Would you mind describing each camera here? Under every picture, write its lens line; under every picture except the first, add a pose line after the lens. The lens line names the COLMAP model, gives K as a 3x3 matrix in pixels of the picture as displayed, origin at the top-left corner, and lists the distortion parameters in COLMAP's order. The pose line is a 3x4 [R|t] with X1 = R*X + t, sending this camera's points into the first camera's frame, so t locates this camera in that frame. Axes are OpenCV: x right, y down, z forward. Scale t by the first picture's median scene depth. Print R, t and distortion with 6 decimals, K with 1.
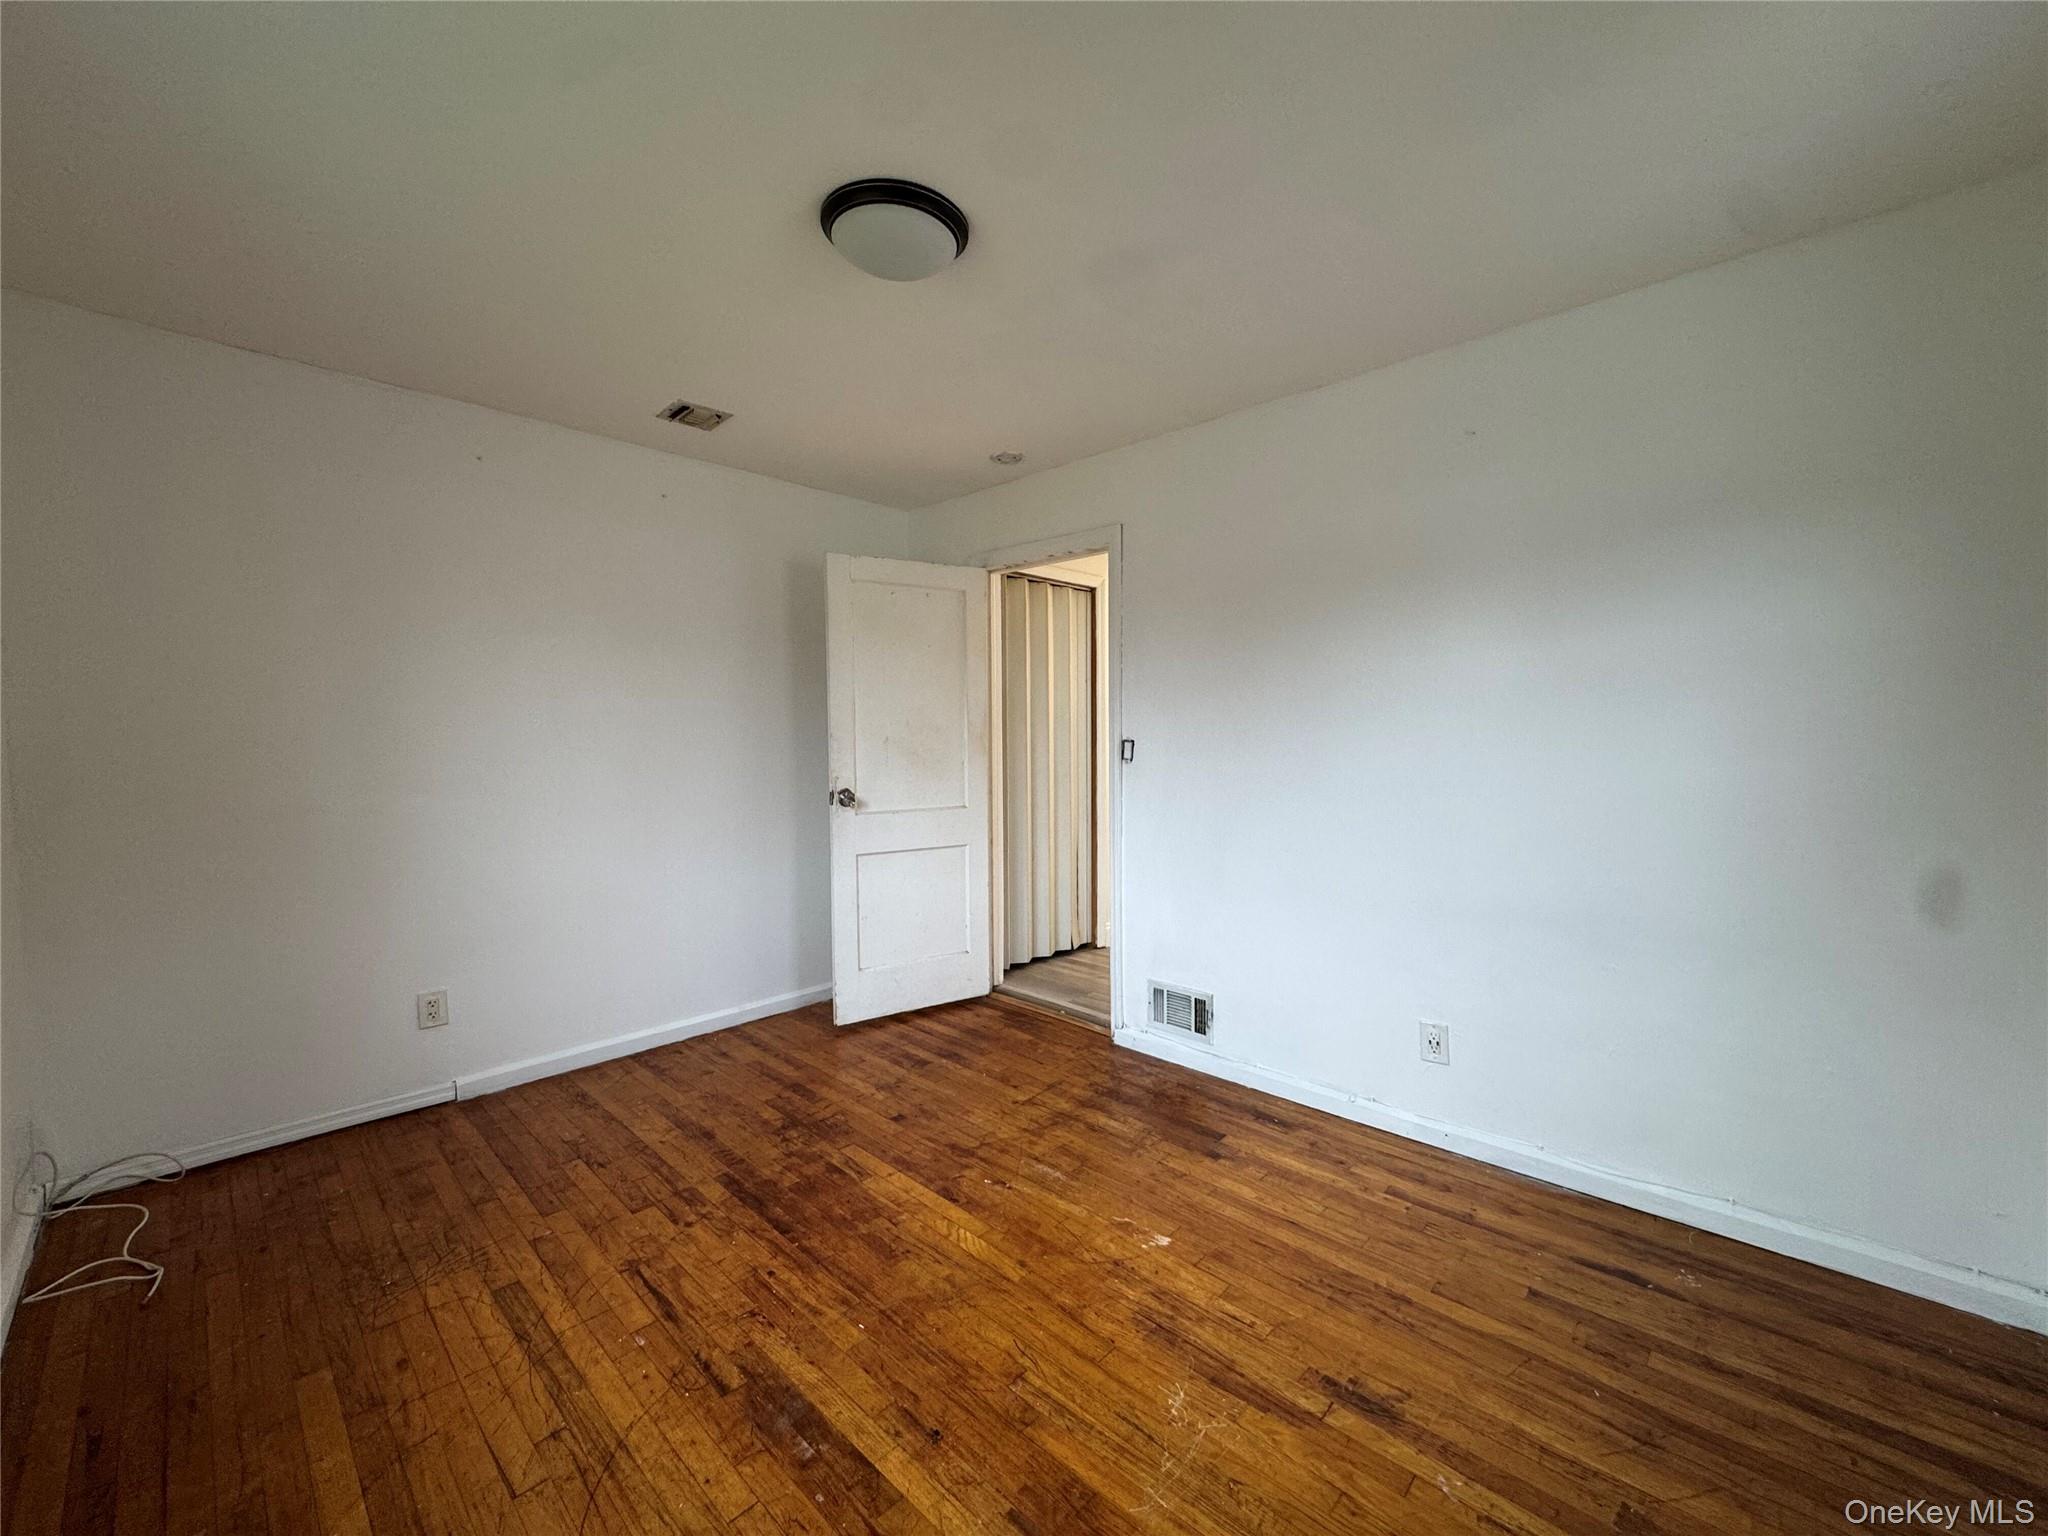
lens RADIAL K [[817.2, 0, 1024.0], [0, 817.2, 768.0], [0, 0, 1]] dist [-0.001476, 0.000047]
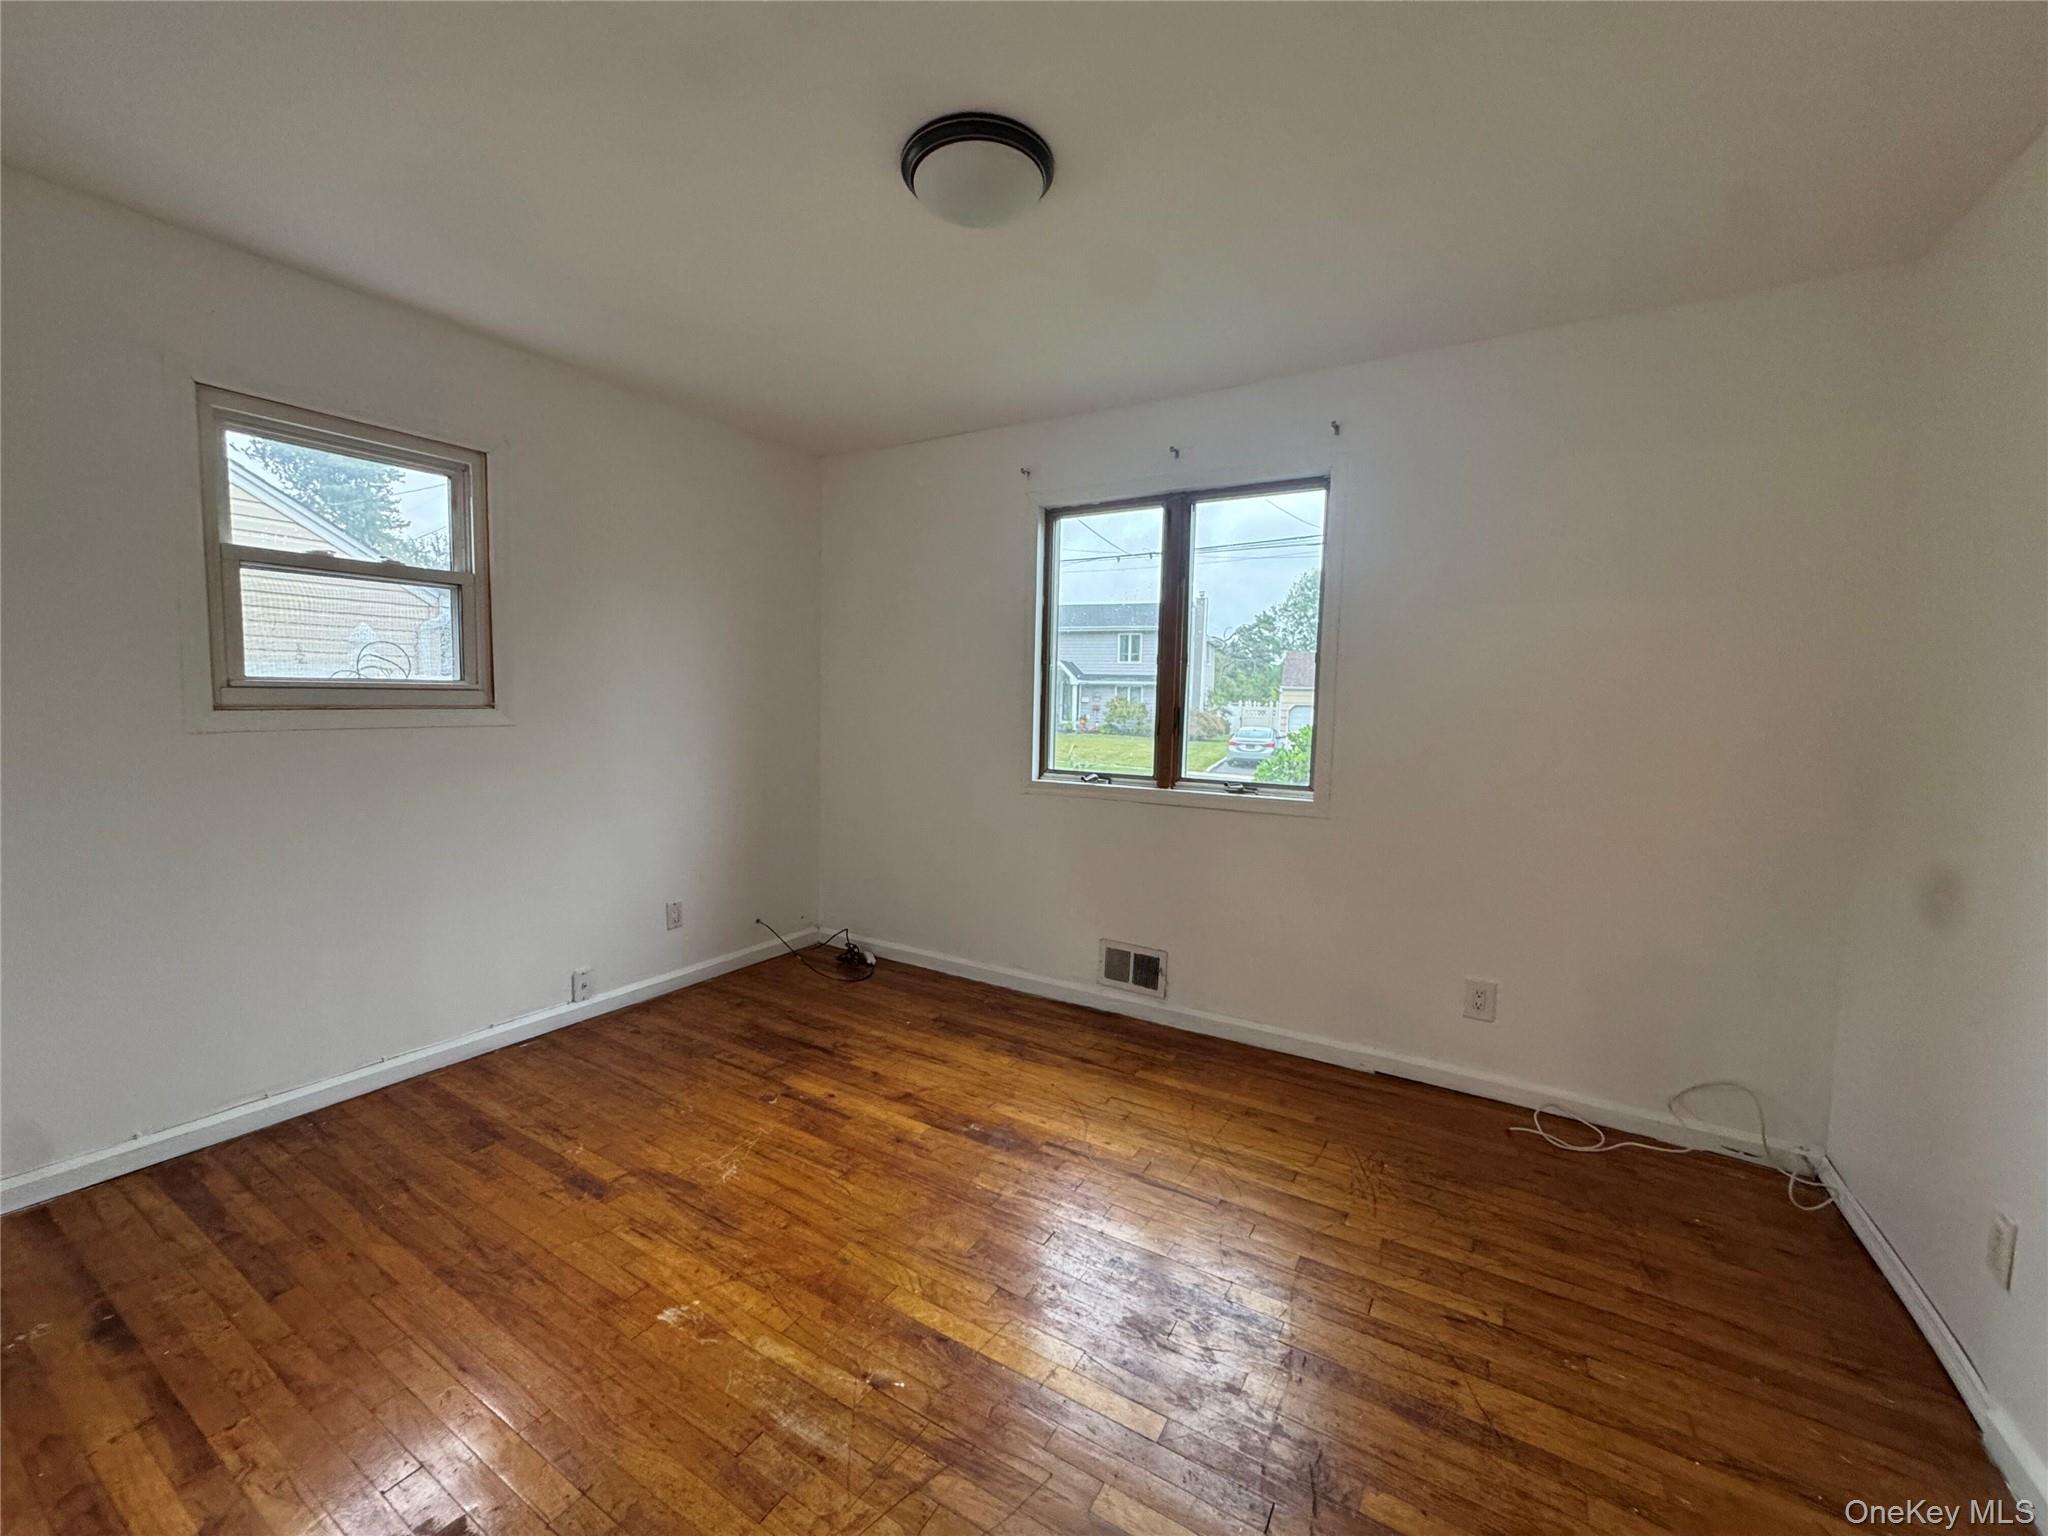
lens RADIAL K [[817.2, 0, 1024.0], [0, 817.2, 768.0], [0, 0, 1]] dist [-0.001476, 0.000047]
pose [[-0.975555, 0.001384, -0.219750, 0.001818], [-0.027128, 0.991573, 0.126679, -0.088545], [0.218074, 0.129543, -0.967296, 2.043191]]
